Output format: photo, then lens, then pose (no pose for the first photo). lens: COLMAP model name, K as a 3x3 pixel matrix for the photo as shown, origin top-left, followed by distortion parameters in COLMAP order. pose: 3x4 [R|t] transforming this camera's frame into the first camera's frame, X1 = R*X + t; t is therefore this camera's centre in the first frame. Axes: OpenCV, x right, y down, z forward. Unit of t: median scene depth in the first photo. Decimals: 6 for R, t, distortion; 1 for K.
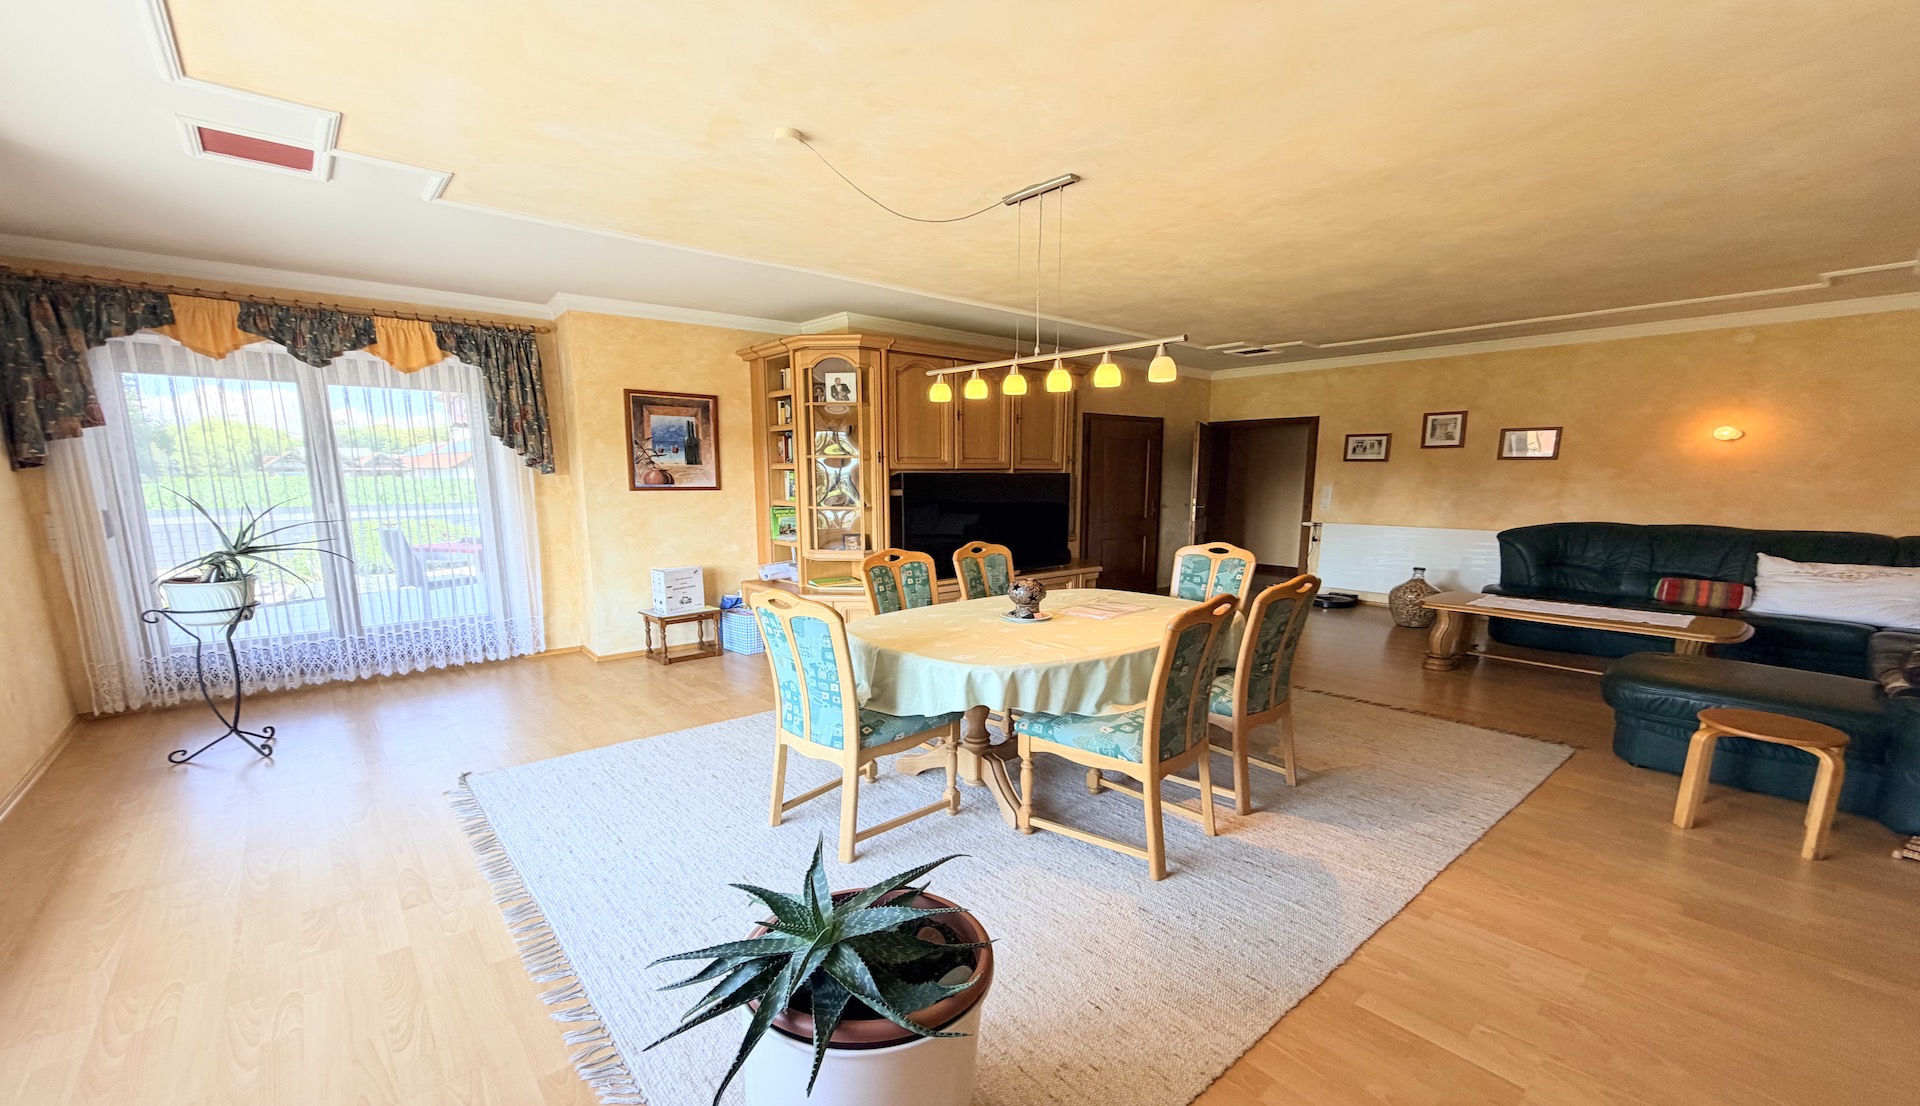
lens RADIAL K [[757.3, 0, 958.9], [0, 757.3, 620.5], [0, 0, 1]] dist [0.000010, 0.000050]
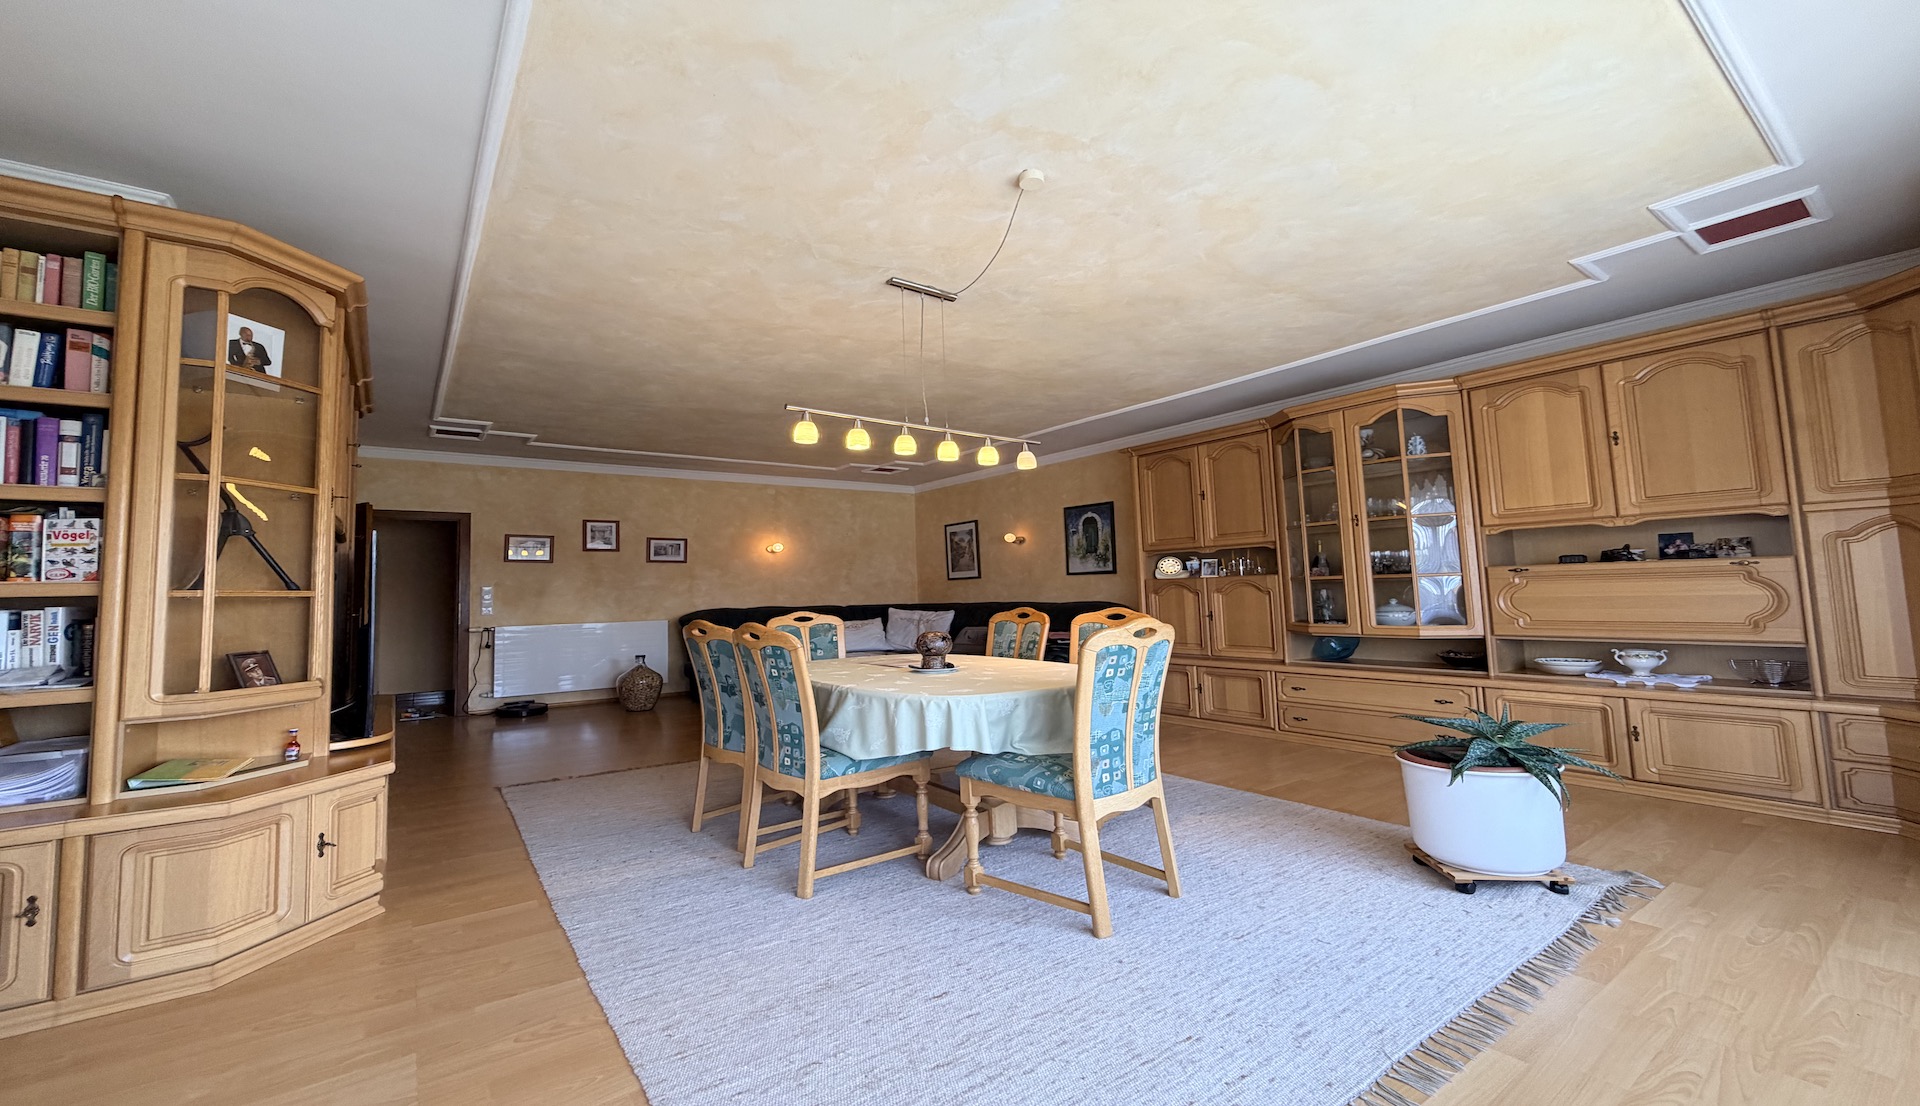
lens RADIAL K [[770.9, 0, 956.9], [0, 770.9, 527.5], [0, 0, 1]] dist [-0.000085, 0.000018]
pose [[0.091427, 0.082181, 0.992415, -0.477010], [0.213374, 0.971826, -0.100133, -0.041272], [-0.972683, 0.220911, 0.071315, 0.442000]]
